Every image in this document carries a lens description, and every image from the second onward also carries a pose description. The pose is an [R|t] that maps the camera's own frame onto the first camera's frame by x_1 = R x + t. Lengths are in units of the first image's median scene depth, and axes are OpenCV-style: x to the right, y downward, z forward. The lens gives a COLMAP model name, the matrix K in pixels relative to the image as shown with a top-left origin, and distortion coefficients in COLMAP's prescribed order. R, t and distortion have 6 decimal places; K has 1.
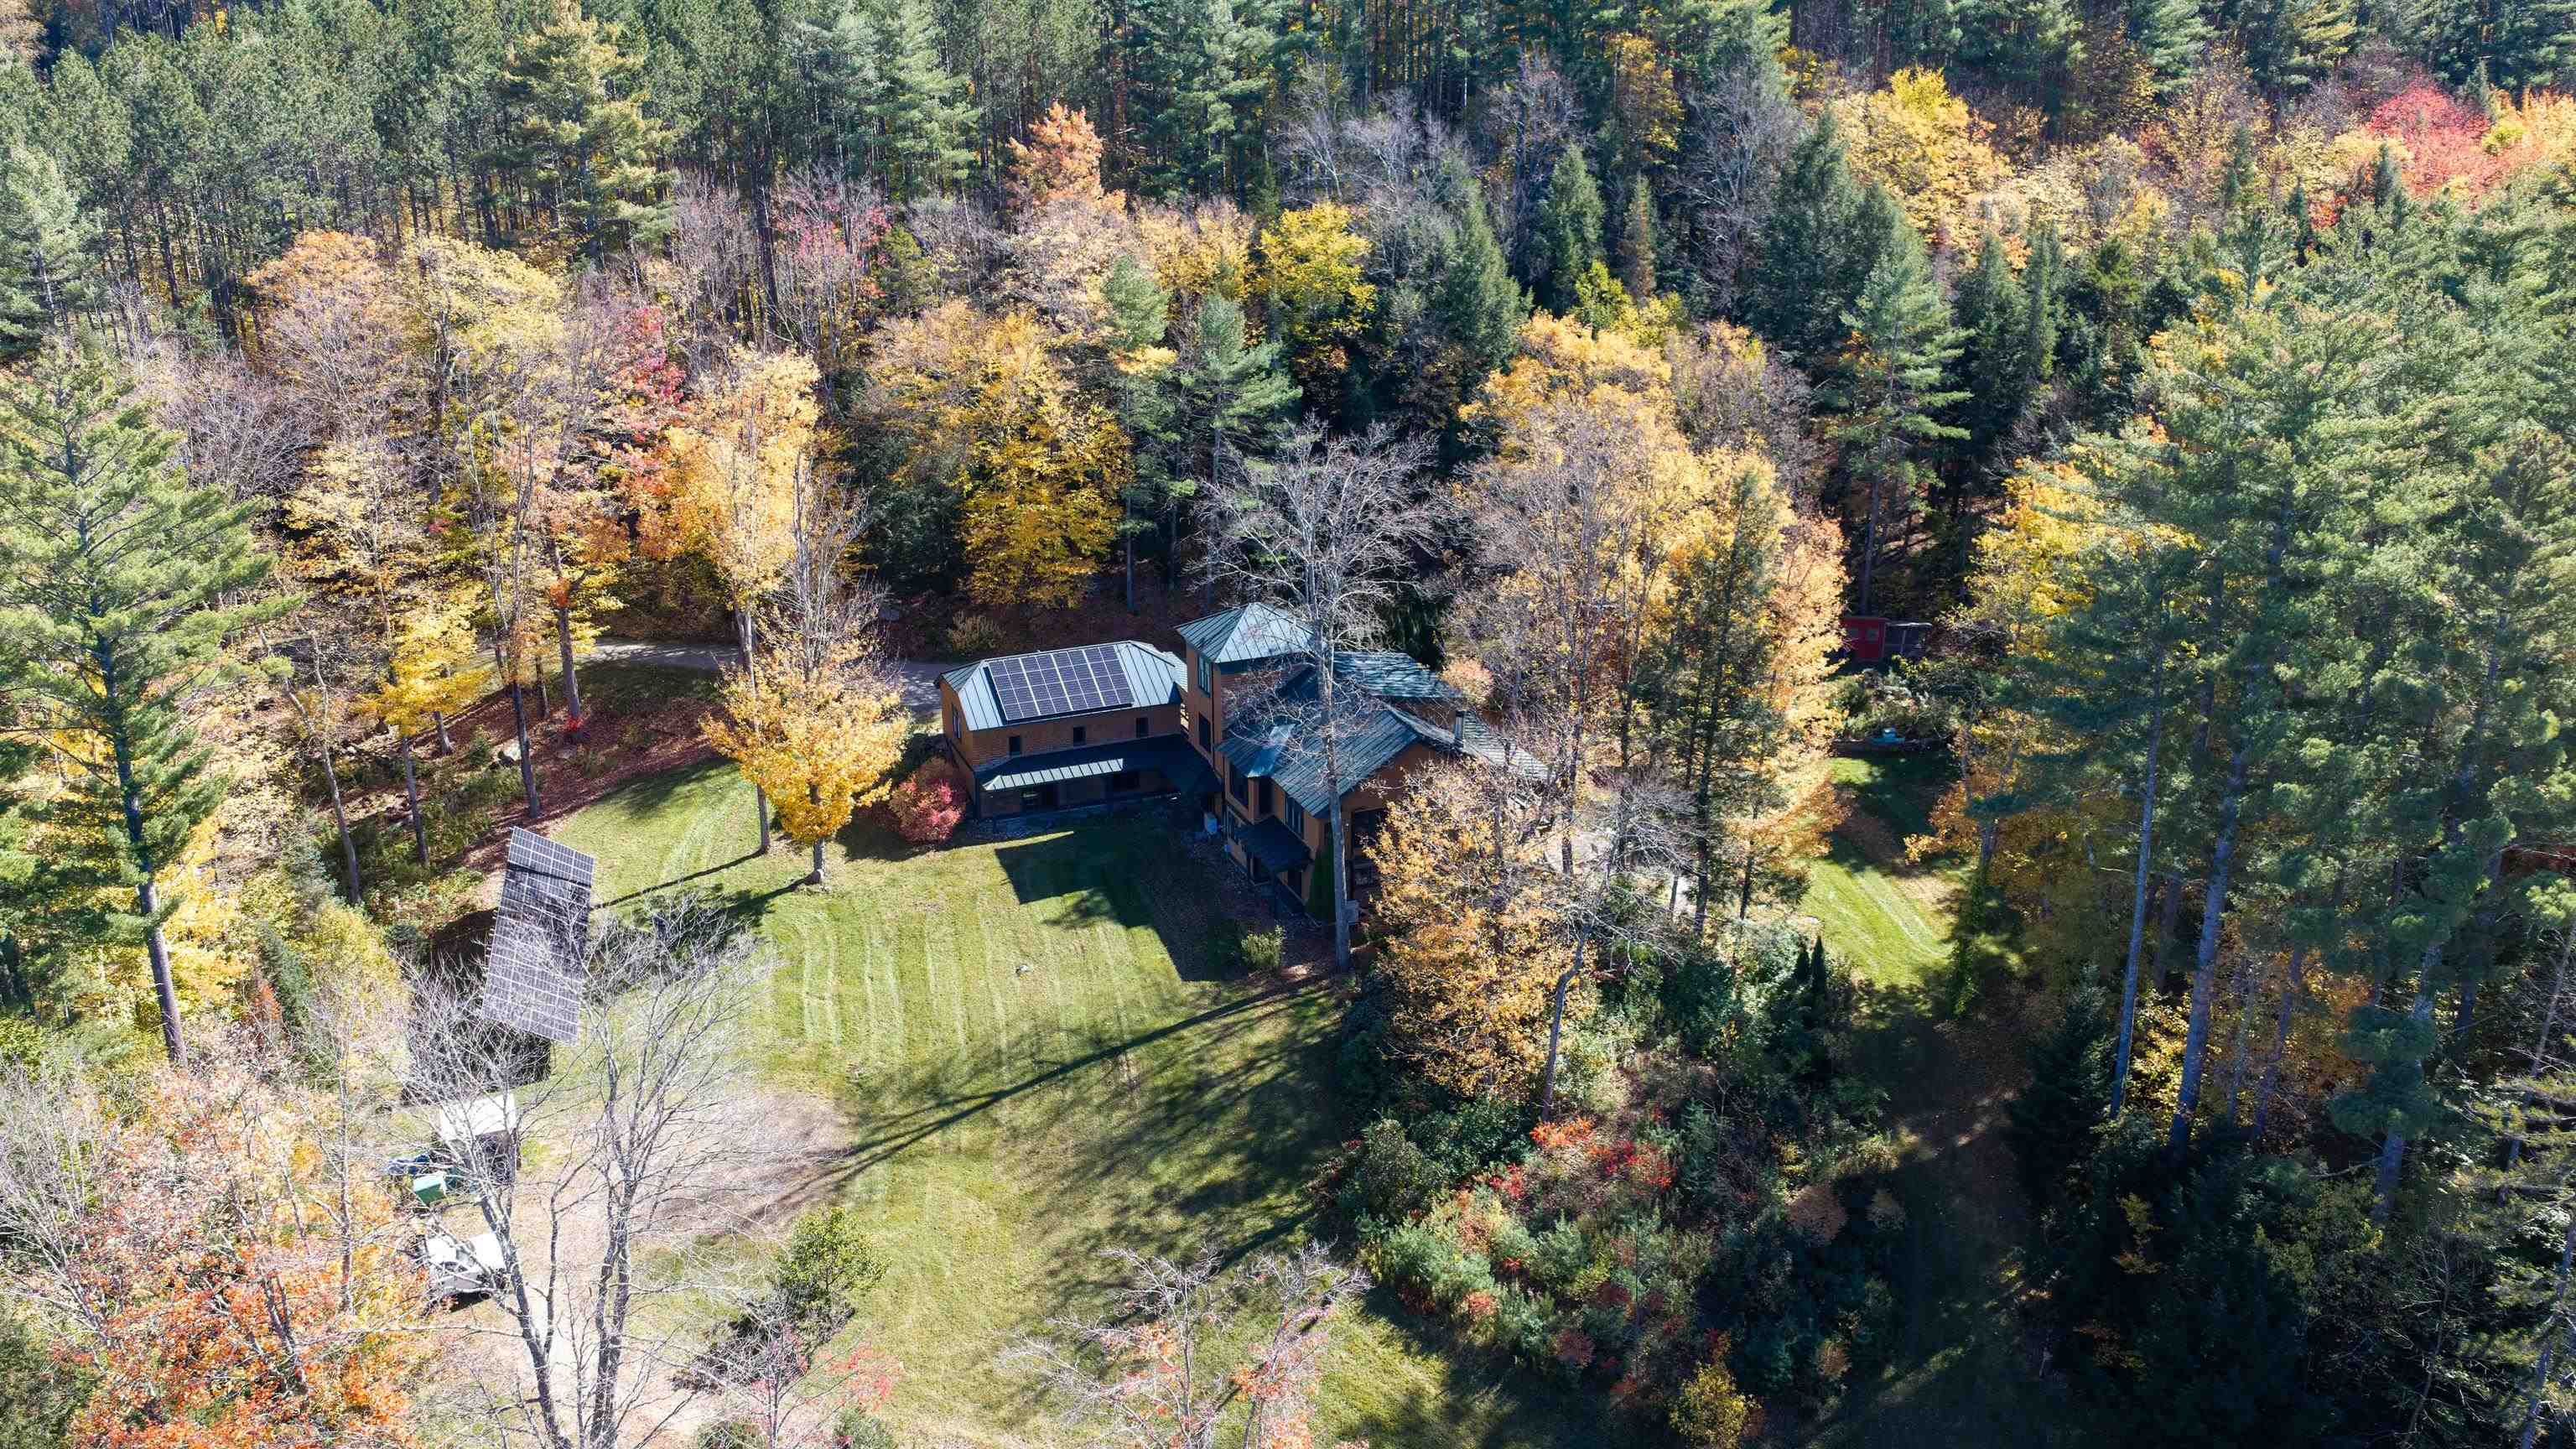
lens RADIAL K [[2226.7, 0, 1288.0], [0, 2226.7, 724.5], [0, 0, 1]] dist [0.036319, -0.004967]
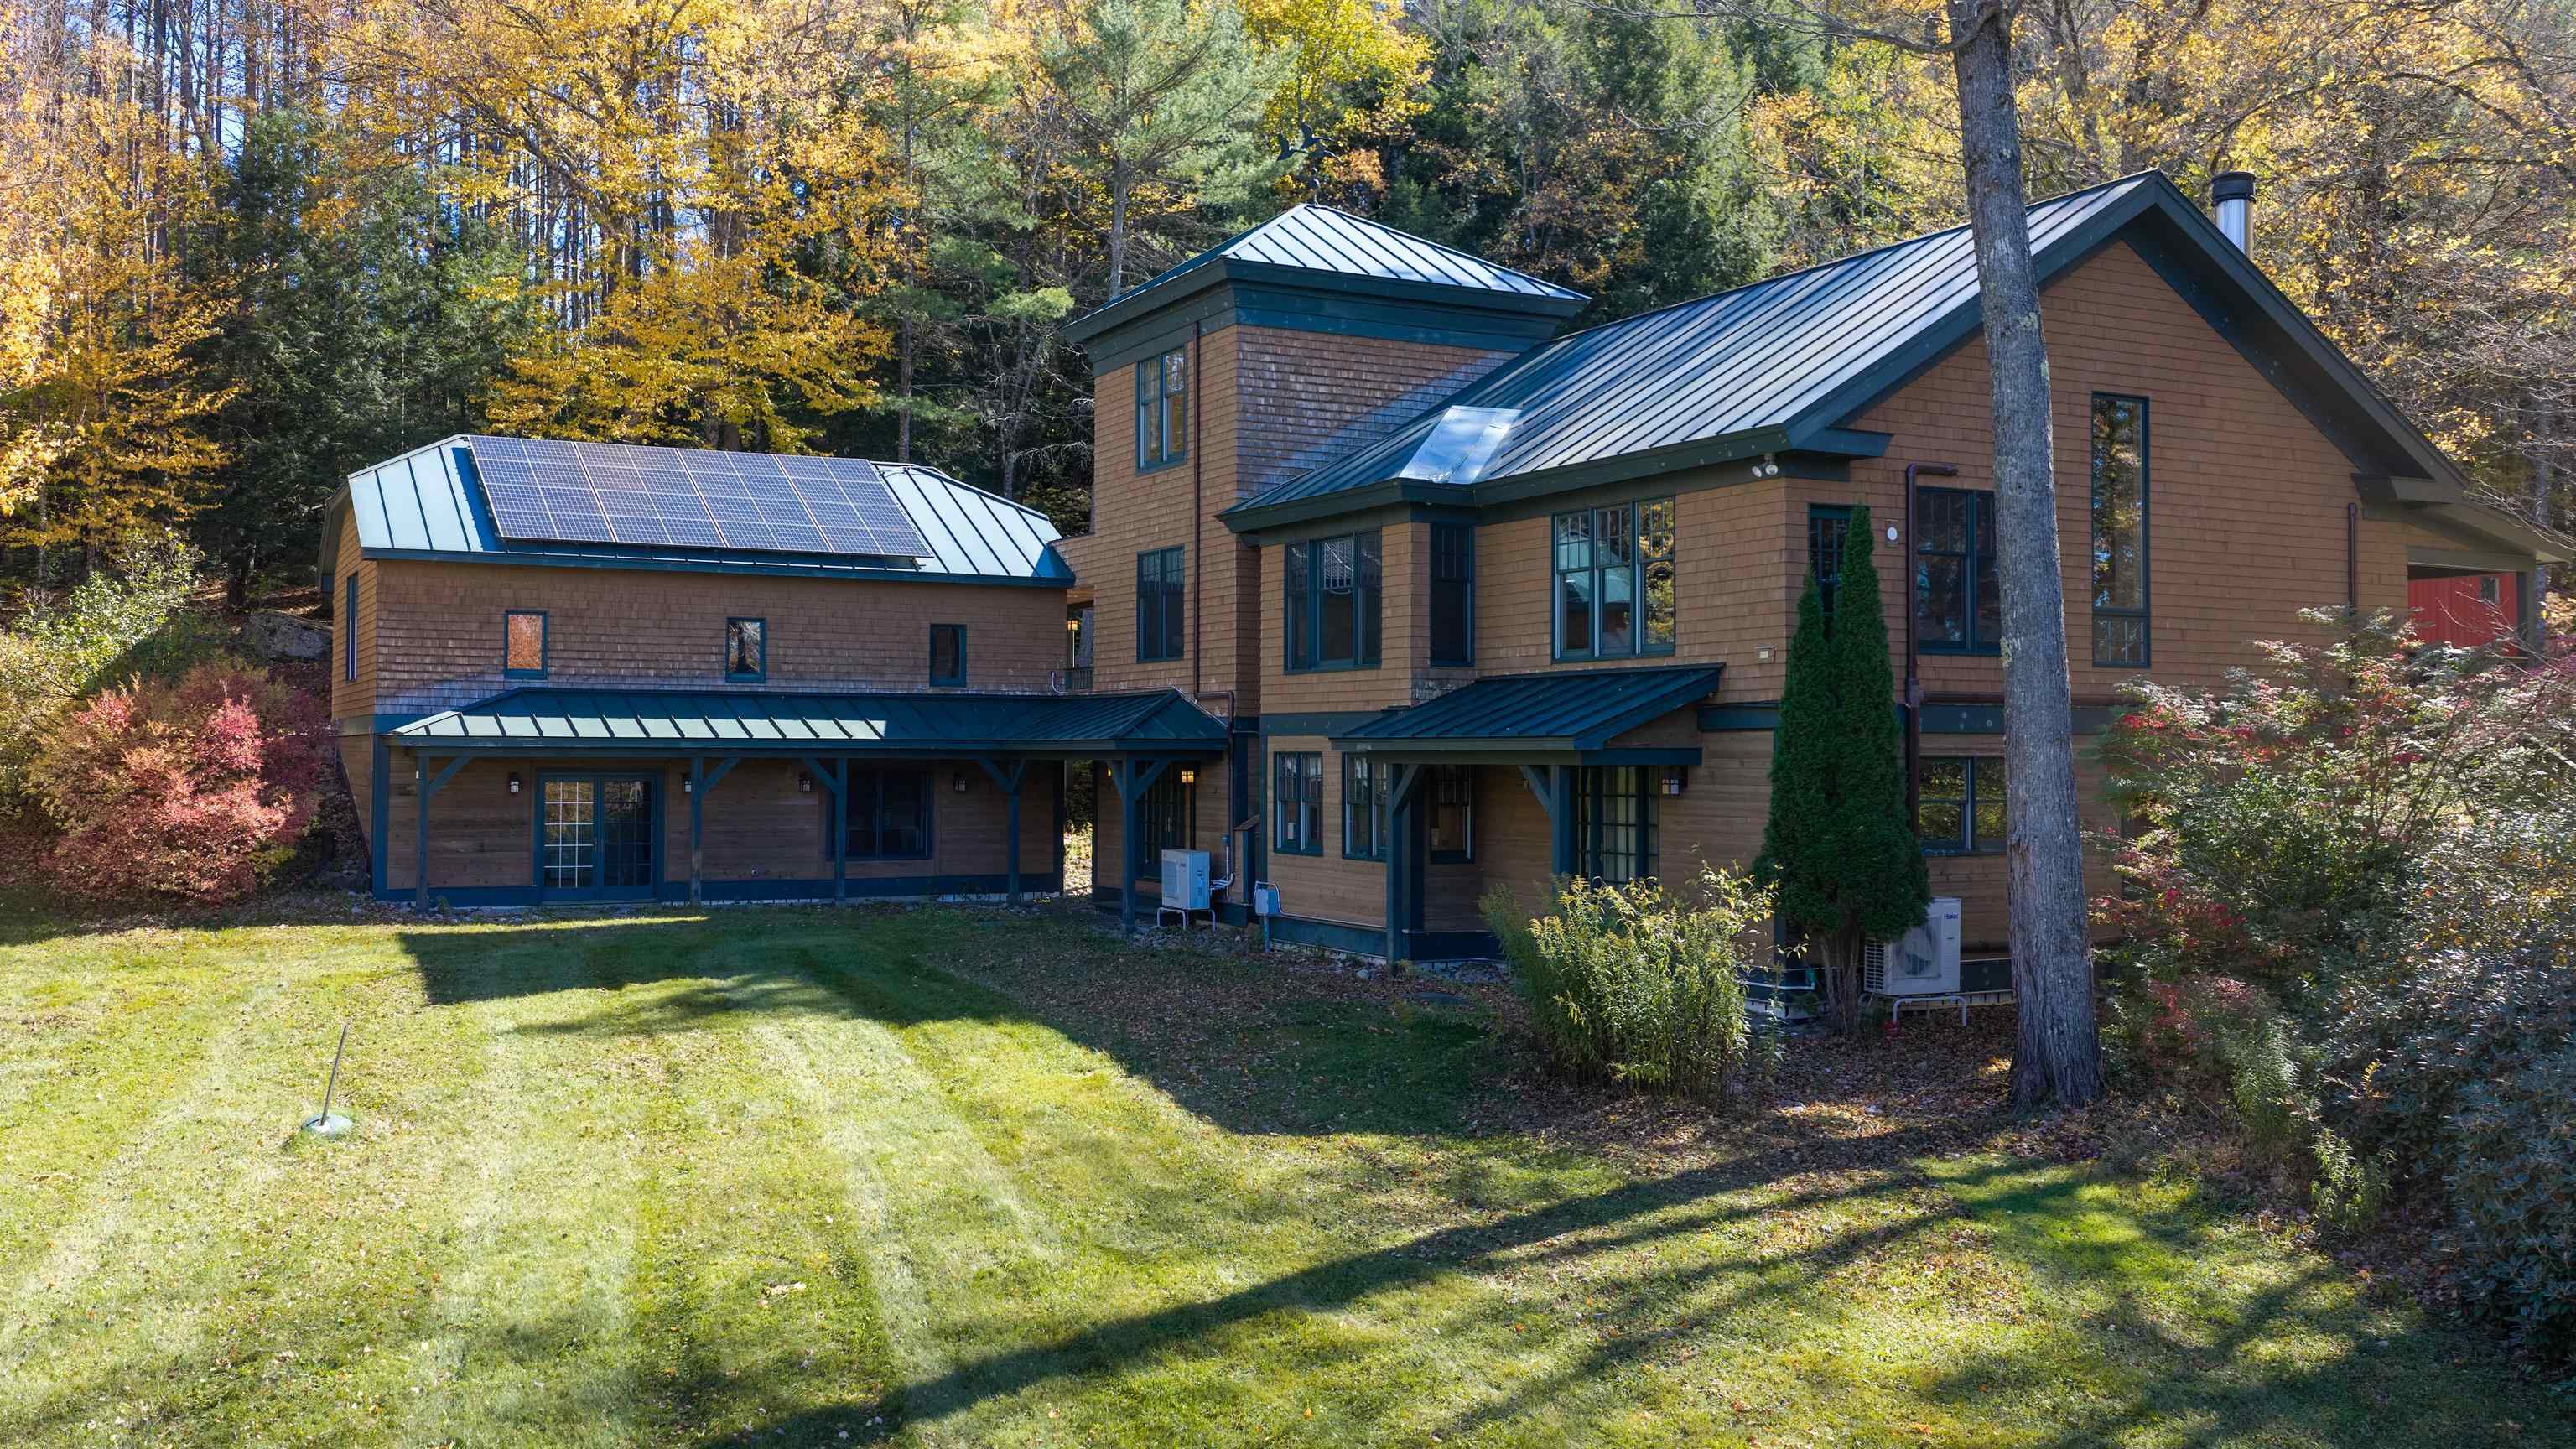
lens RADIAL K [[2226.7, 0, 1288.0], [0, 2226.7, 724.5], [0, 0, 1]] dist [0.036319, -0.004967]
pose [[0.993169, 0.020956, 0.114785, -0.058879], [0.017770, 0.945100, -0.326299, 0.131712], [-0.115321, 0.326109, 0.938272, 0.765908]]
